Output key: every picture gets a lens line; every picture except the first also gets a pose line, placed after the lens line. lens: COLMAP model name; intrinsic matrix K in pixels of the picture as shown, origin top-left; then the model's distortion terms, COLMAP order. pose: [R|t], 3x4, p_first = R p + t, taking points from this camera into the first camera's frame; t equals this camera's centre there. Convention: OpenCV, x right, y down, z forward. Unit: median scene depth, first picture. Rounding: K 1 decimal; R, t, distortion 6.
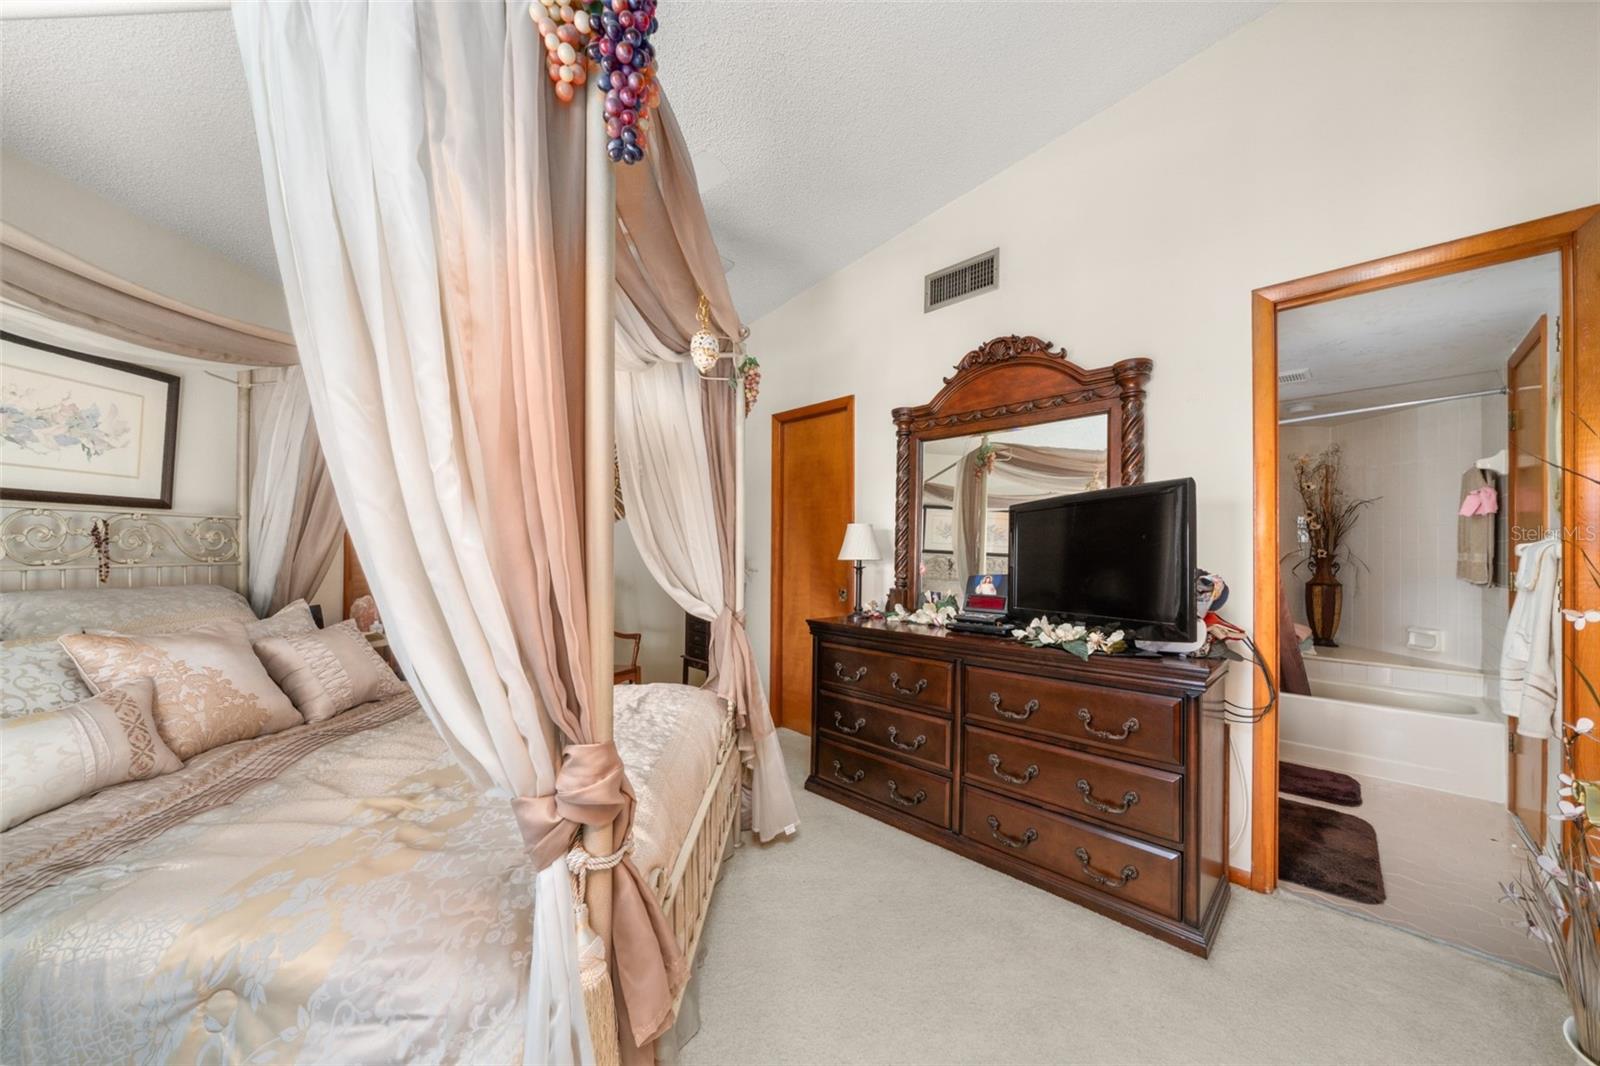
lens RADIAL K [[546.4, 0, 795.5], [0, 546.4, 535.9], [0, 0, 1]] dist [-0.007969, 0.000450]
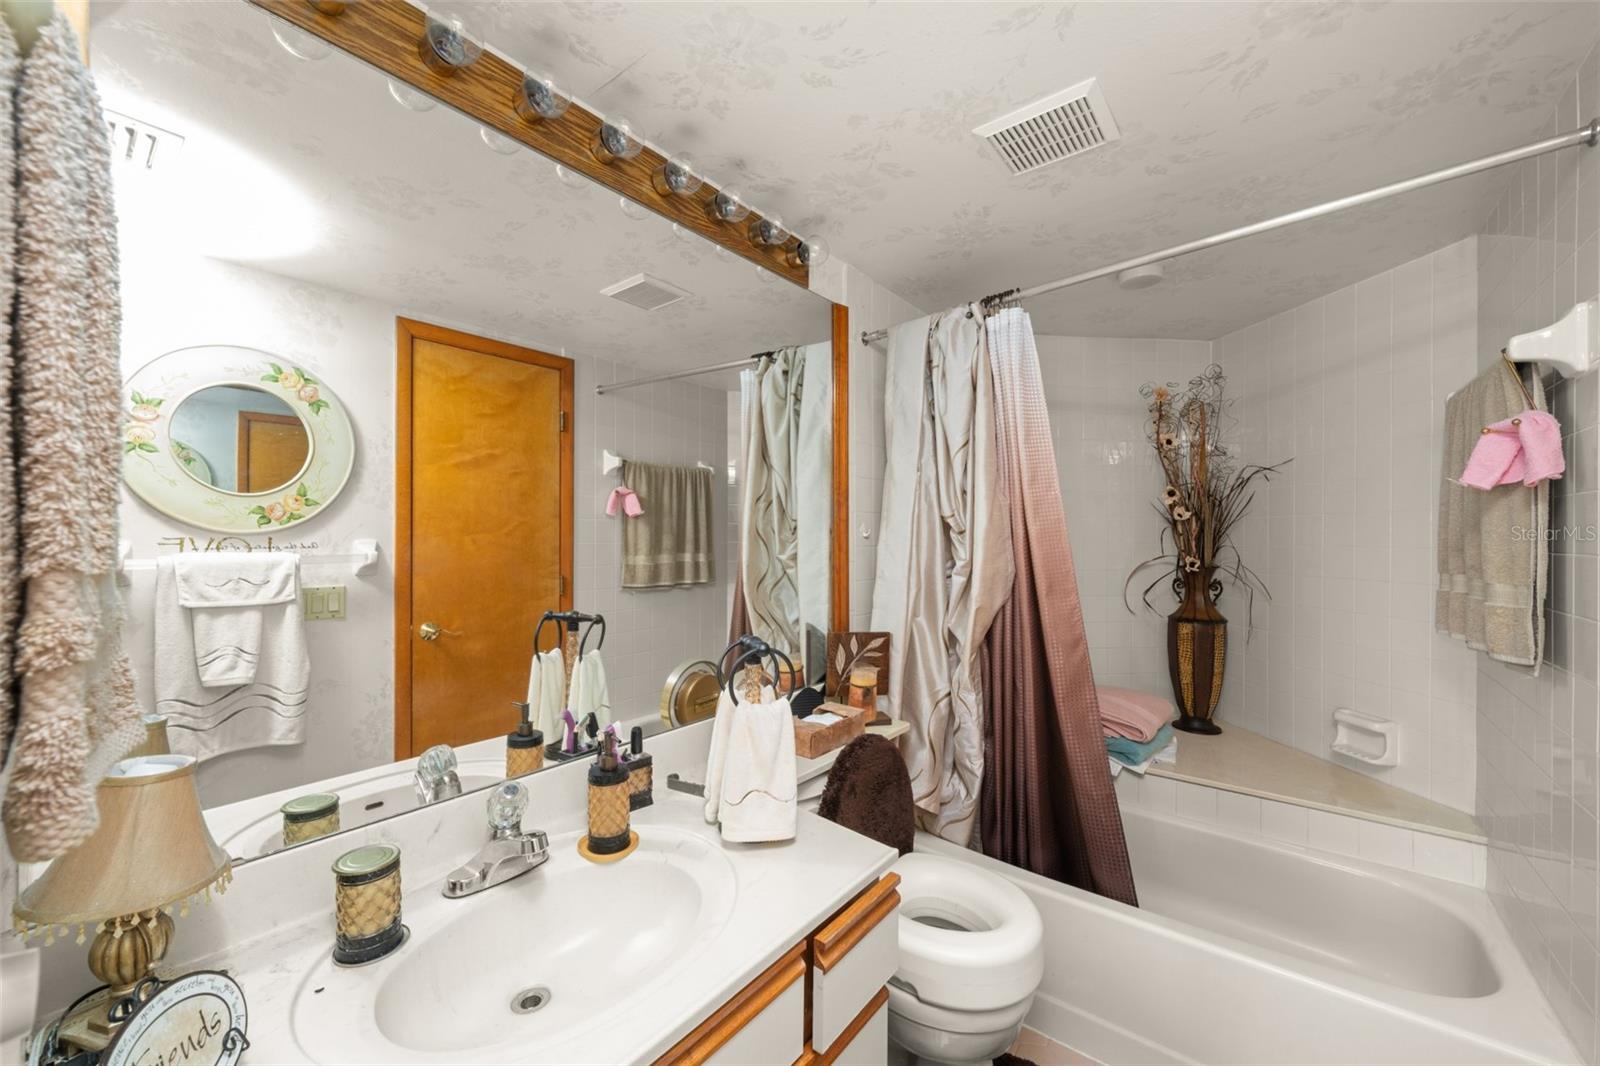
lens RADIAL K [[594.1, 0, 804.2], [0, 594.1, 523.4], [0, 0, 1]] dist [-0.000852, -0.000013]
pose [[0.991846, -0.002607, 0.127418, 0.506779], [0.002674, 0.999996, -0.000353, -0.009308], [-0.127417, 0.000691, 0.991849, 0.456983]]
